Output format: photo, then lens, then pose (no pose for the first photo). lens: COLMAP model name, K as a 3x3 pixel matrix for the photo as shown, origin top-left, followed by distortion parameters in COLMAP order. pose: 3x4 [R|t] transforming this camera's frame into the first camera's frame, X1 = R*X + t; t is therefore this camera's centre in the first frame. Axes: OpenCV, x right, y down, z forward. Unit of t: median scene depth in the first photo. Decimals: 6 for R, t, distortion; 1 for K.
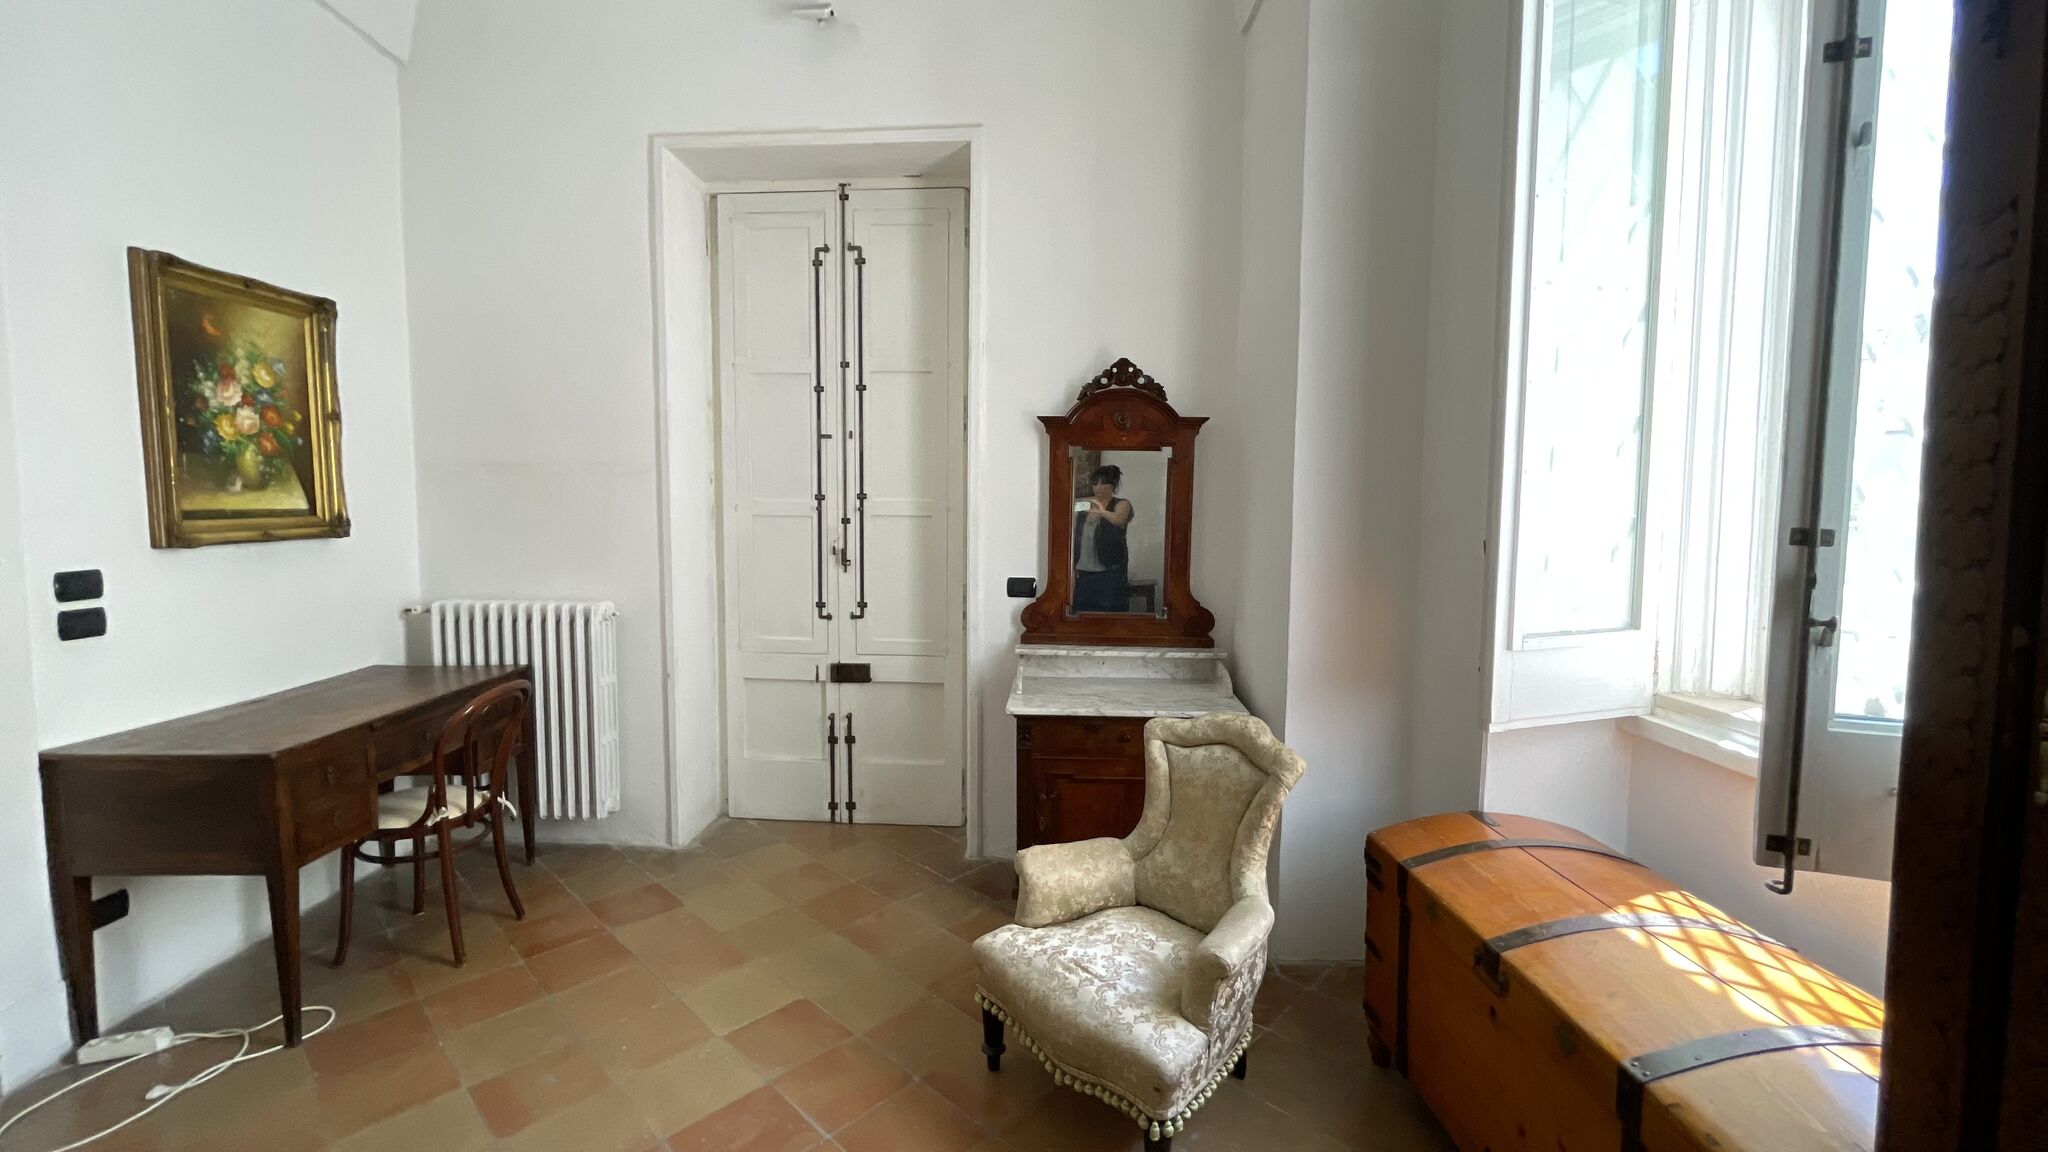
lens RADIAL K [[837.5, 0, 1023.4], [0, 837.5, 569.0], [0, 0, 1]] dist [0.000441, -0.000263]
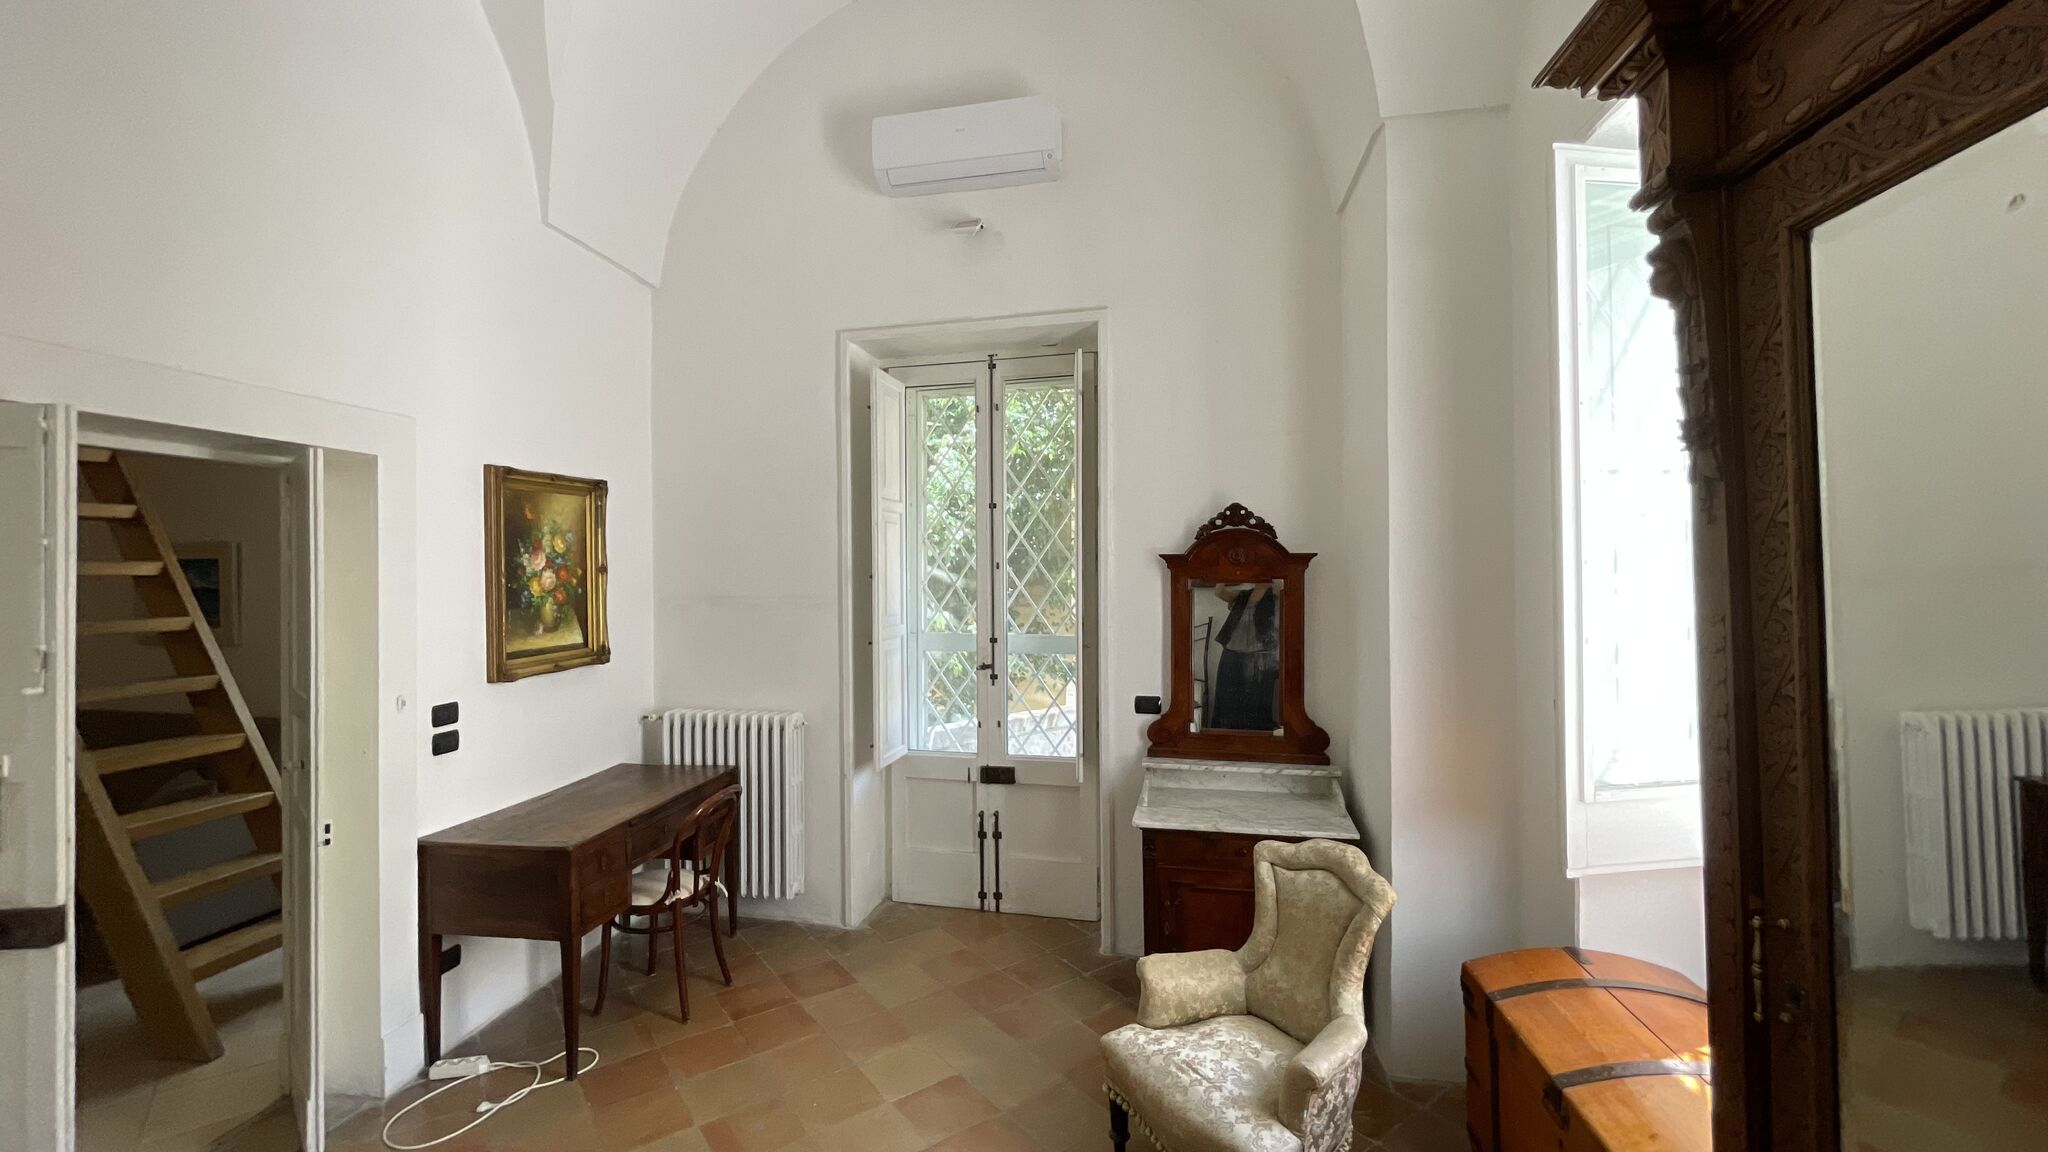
lens RADIAL K [[837.5, 0, 1023.4], [0, 837.5, 569.0], [0, 0, 1]] dist [0.000441, -0.000263]
pose [[0.984996, -0.016740, -0.171761, 0.036009], [0.003336, 0.996946, -0.078028, -0.089696], [0.172542, 0.076285, 0.982044, -0.167218]]
